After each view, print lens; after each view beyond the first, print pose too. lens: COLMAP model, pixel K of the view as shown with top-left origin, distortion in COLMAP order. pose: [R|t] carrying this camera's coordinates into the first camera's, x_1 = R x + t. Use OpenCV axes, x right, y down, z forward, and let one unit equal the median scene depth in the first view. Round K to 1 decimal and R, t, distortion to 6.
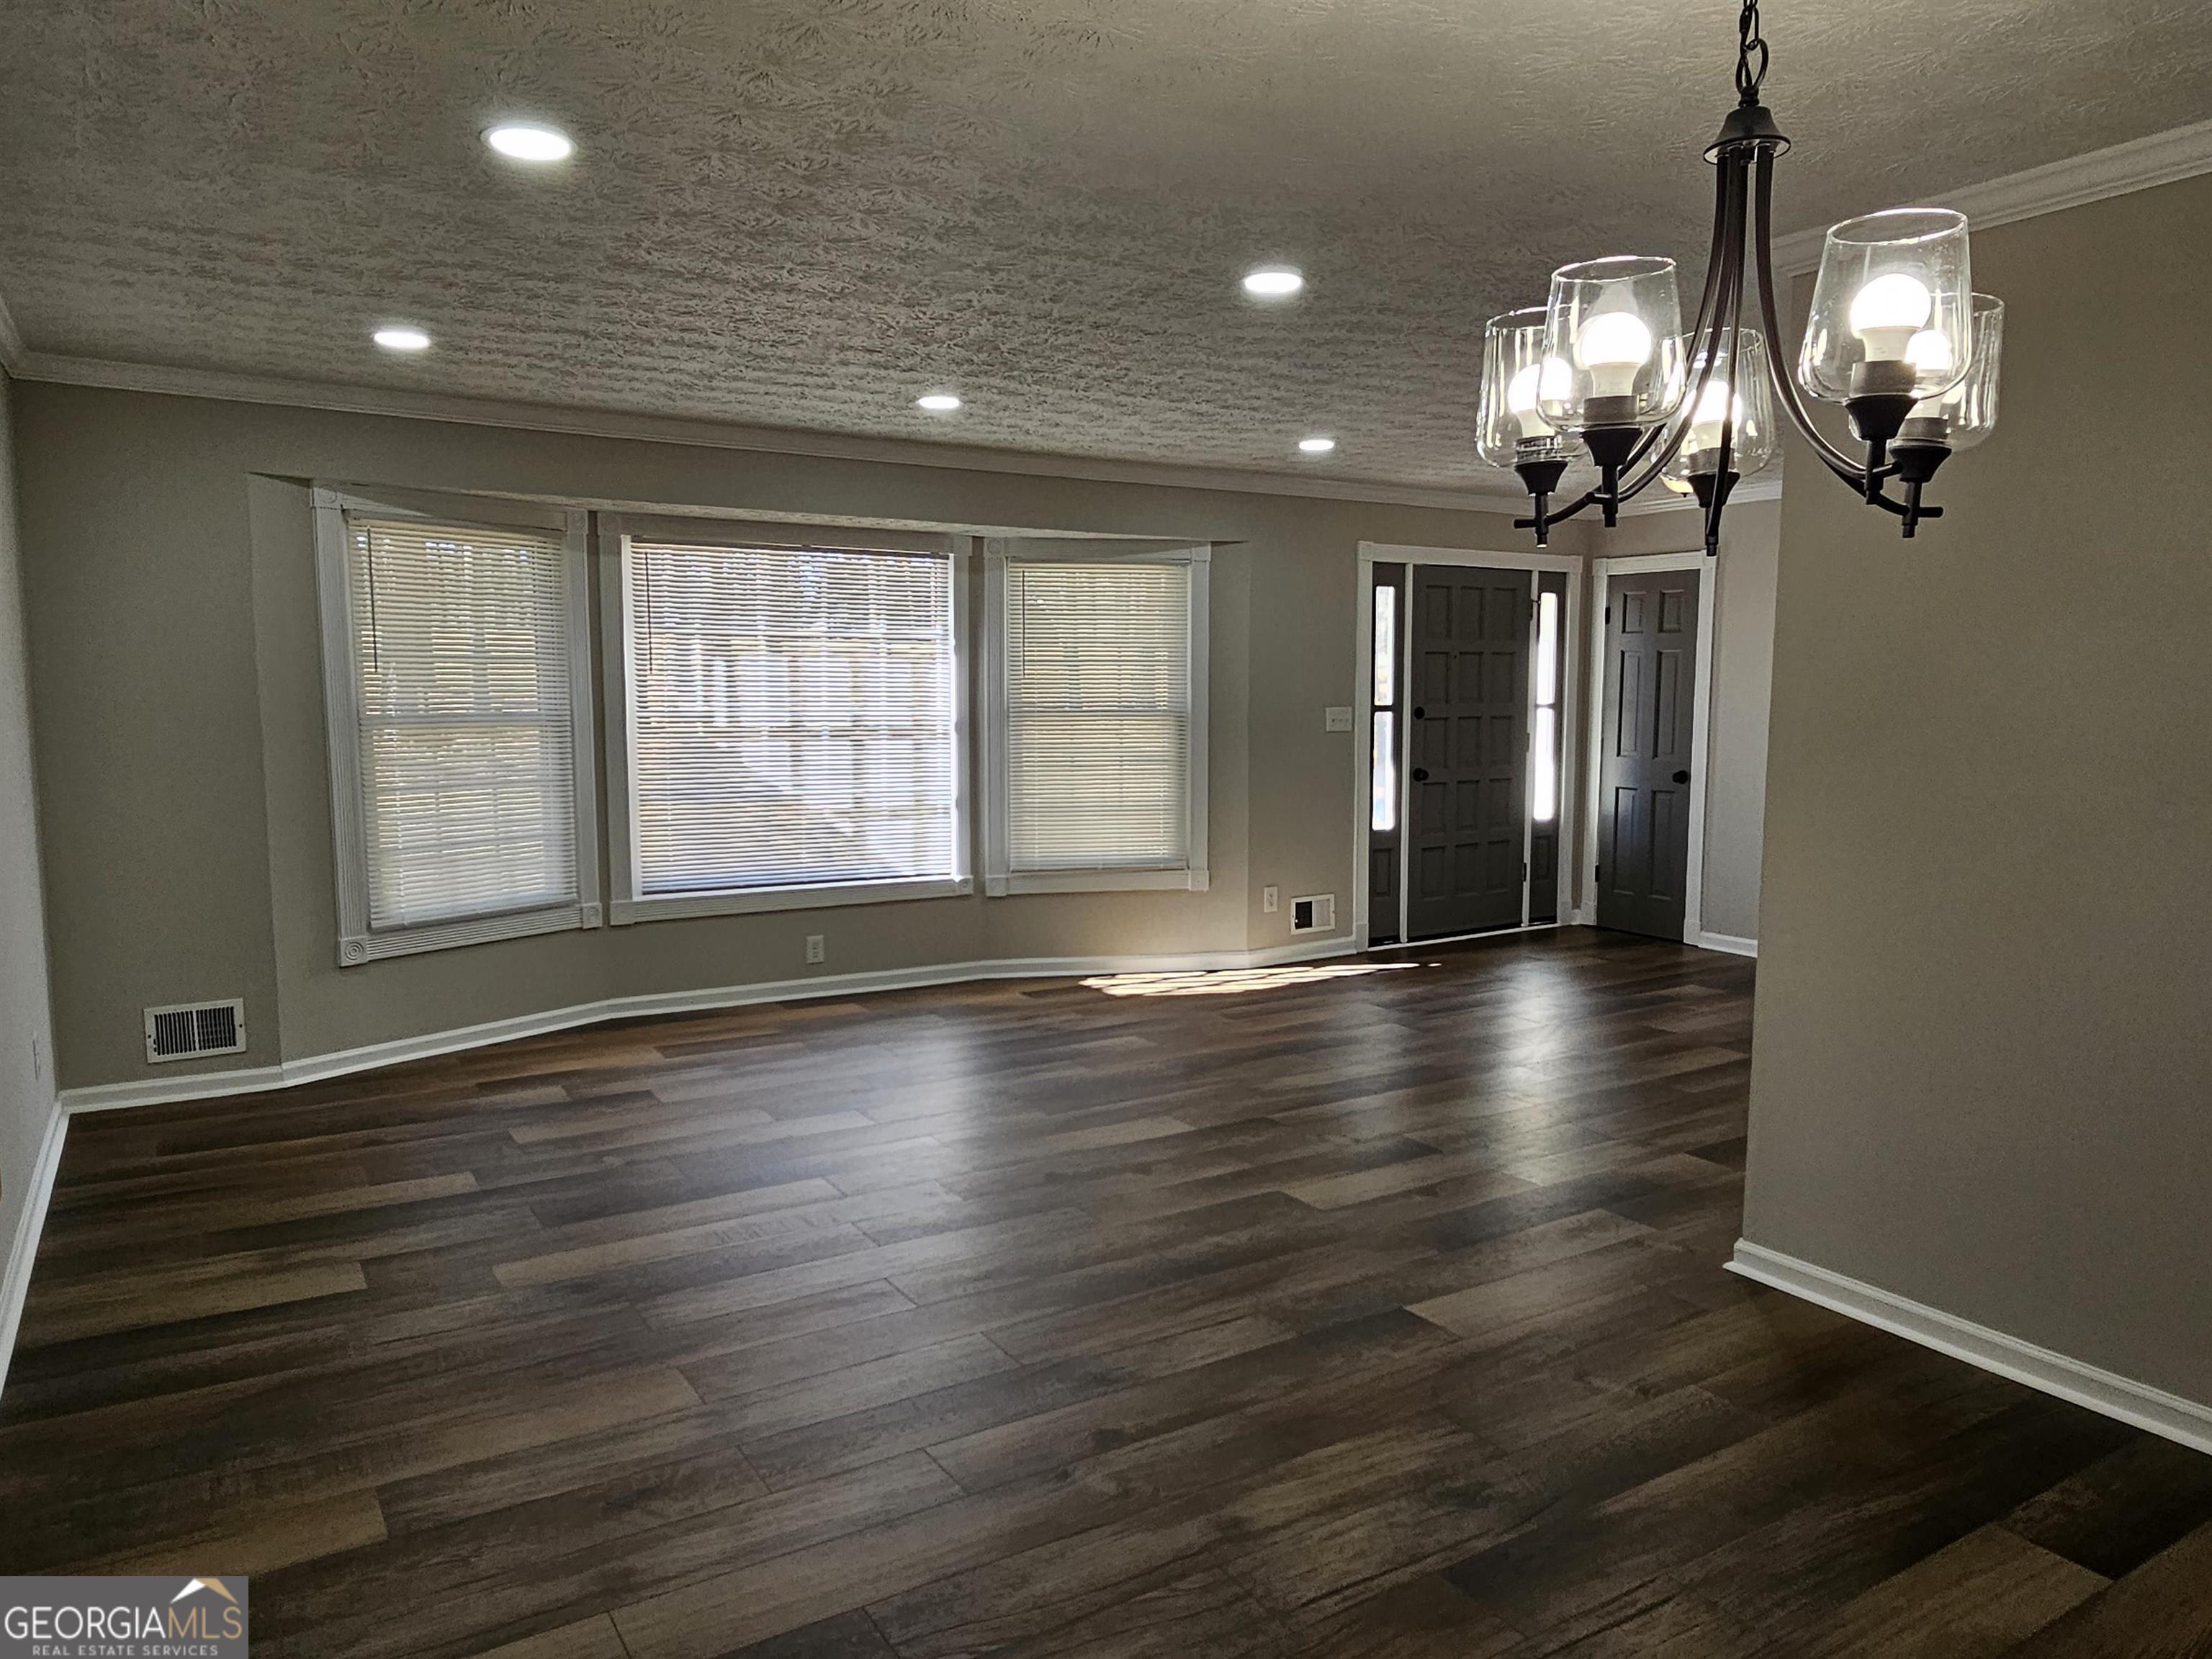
lens RADIAL K [[1486.3, 0, 1105.1], [0, 1486.3, 837.3], [0, 0, 1]] dist [0.004225, -0.002496]
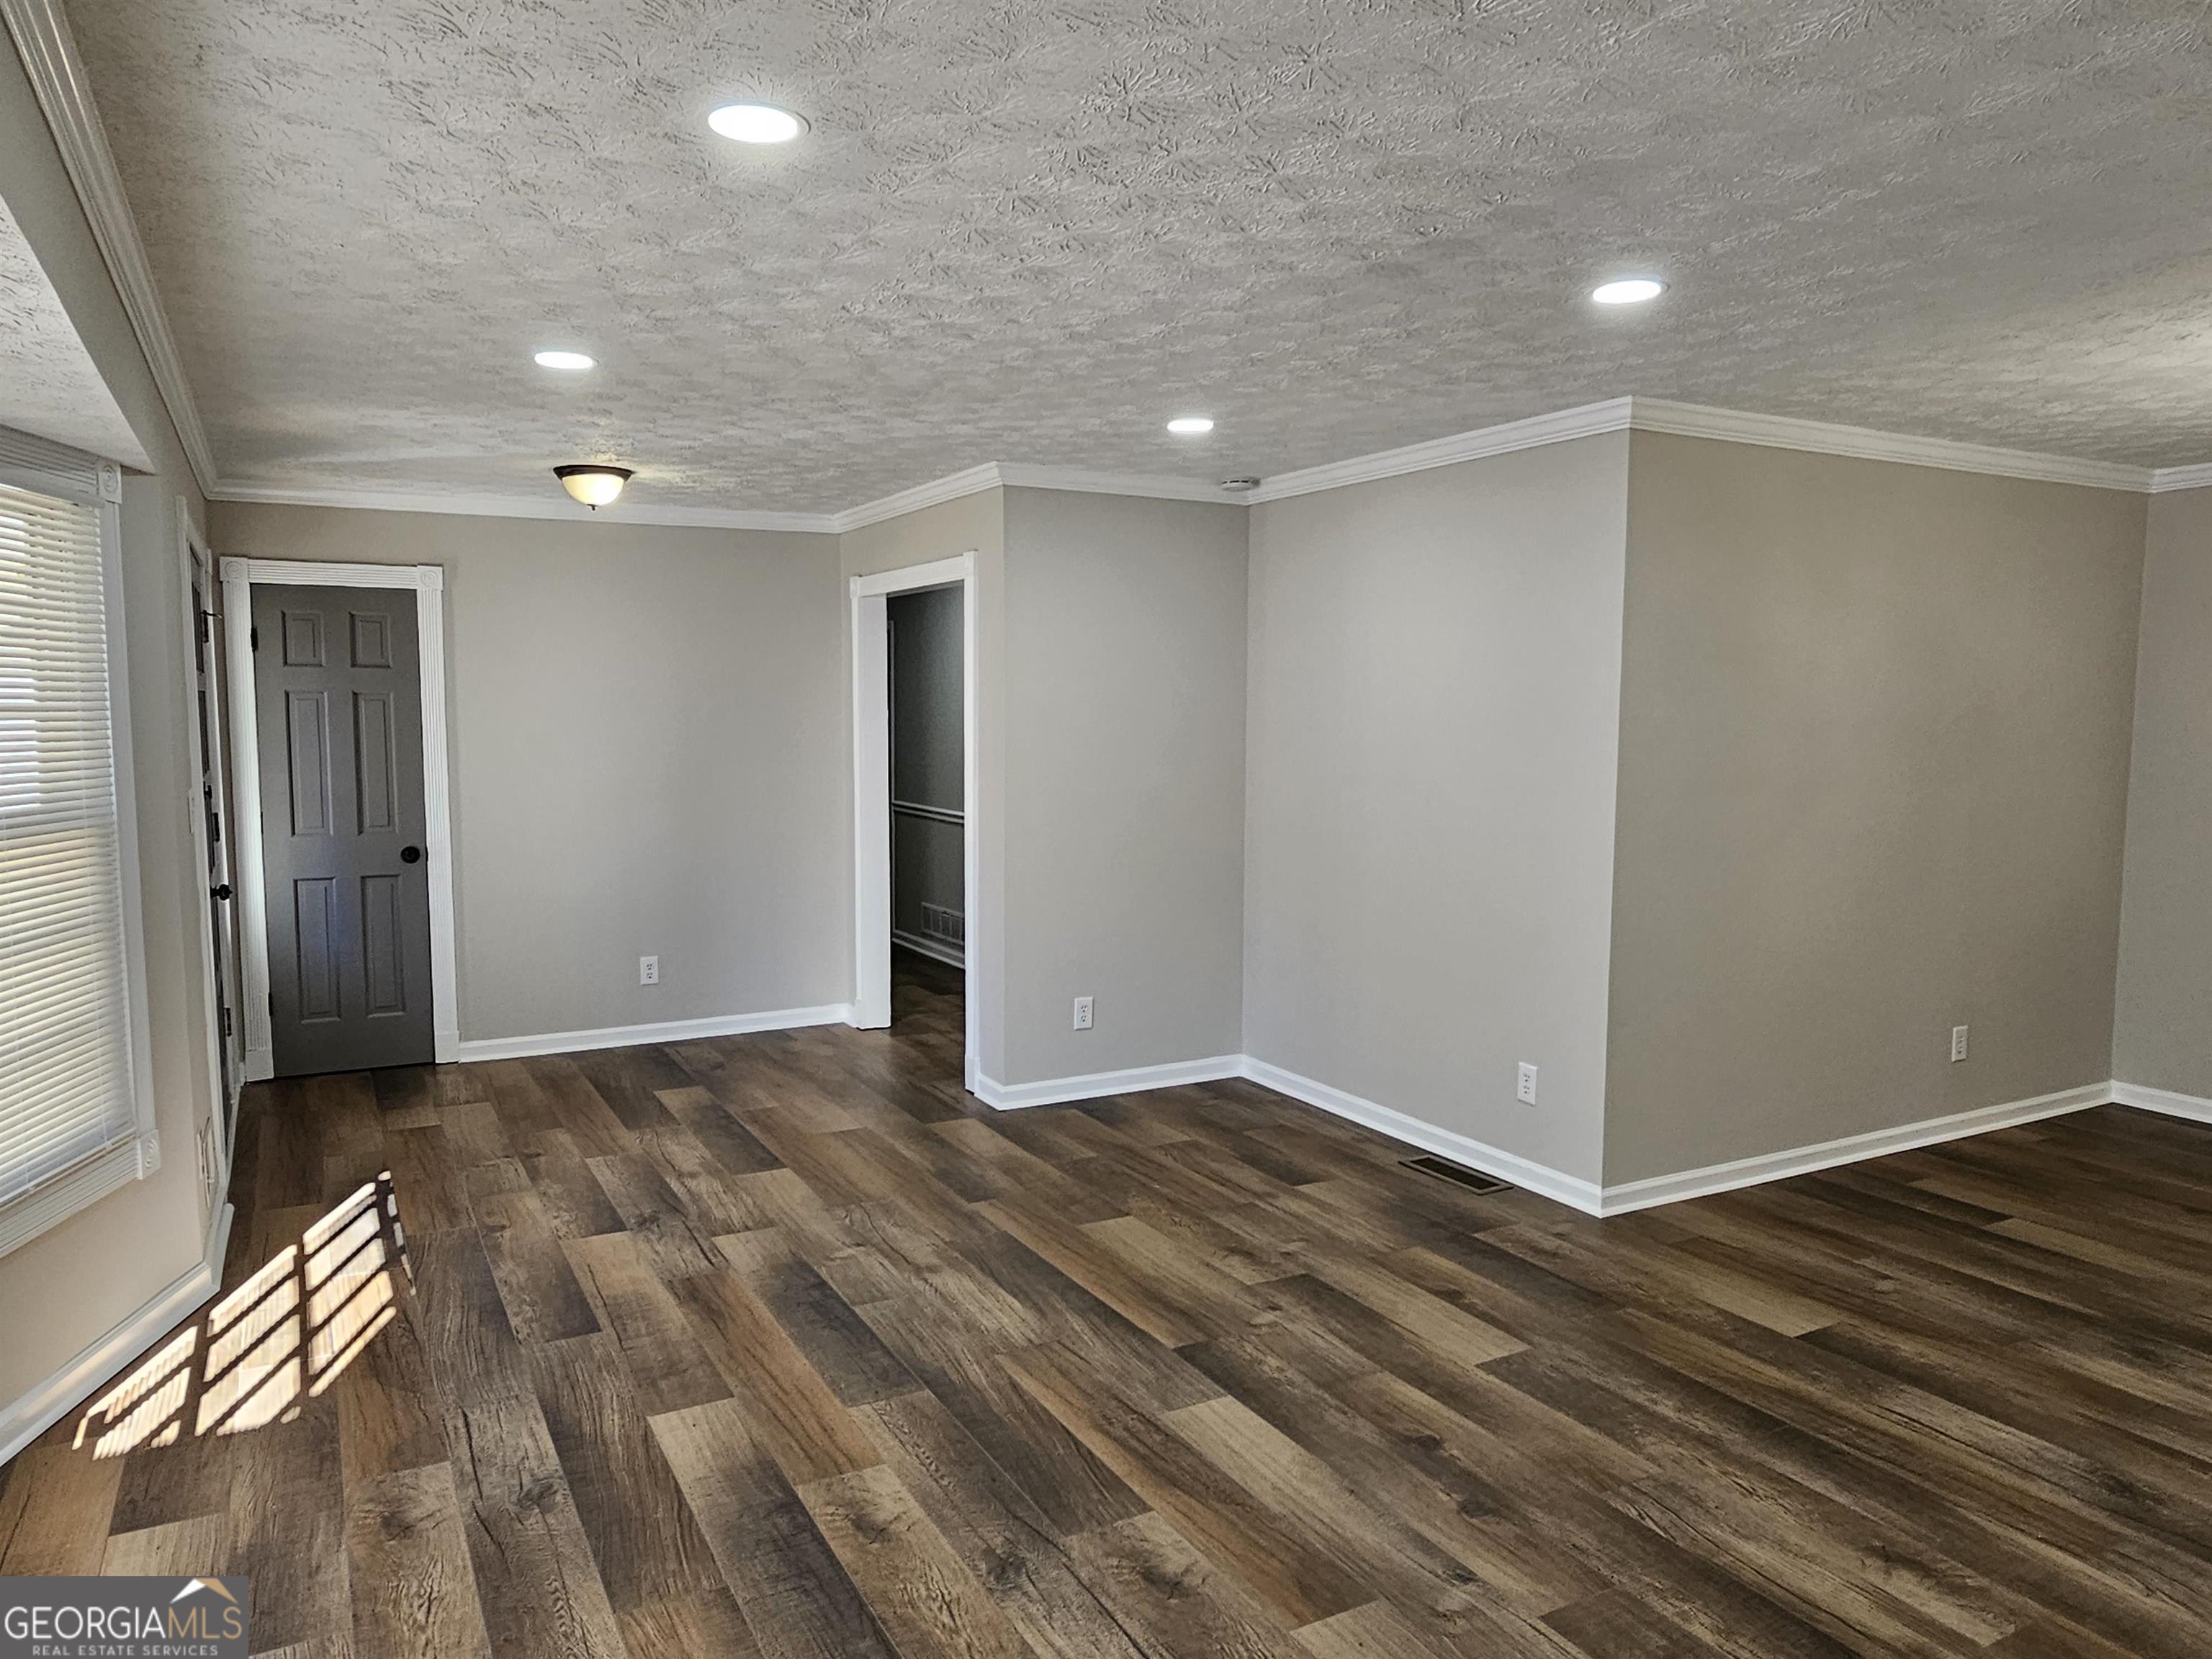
lens RADIAL K [[1486.3, 0, 1105.1], [0, 1486.3, 837.3], [0, 0, 1]] dist [0.004225, -0.002496]
pose [[0.053579, -0.085245, 0.994918, -0.980214], [0.102948, 0.991512, 0.079409, -0.198945], [-0.993243, 0.098170, 0.061900, 1.589474]]
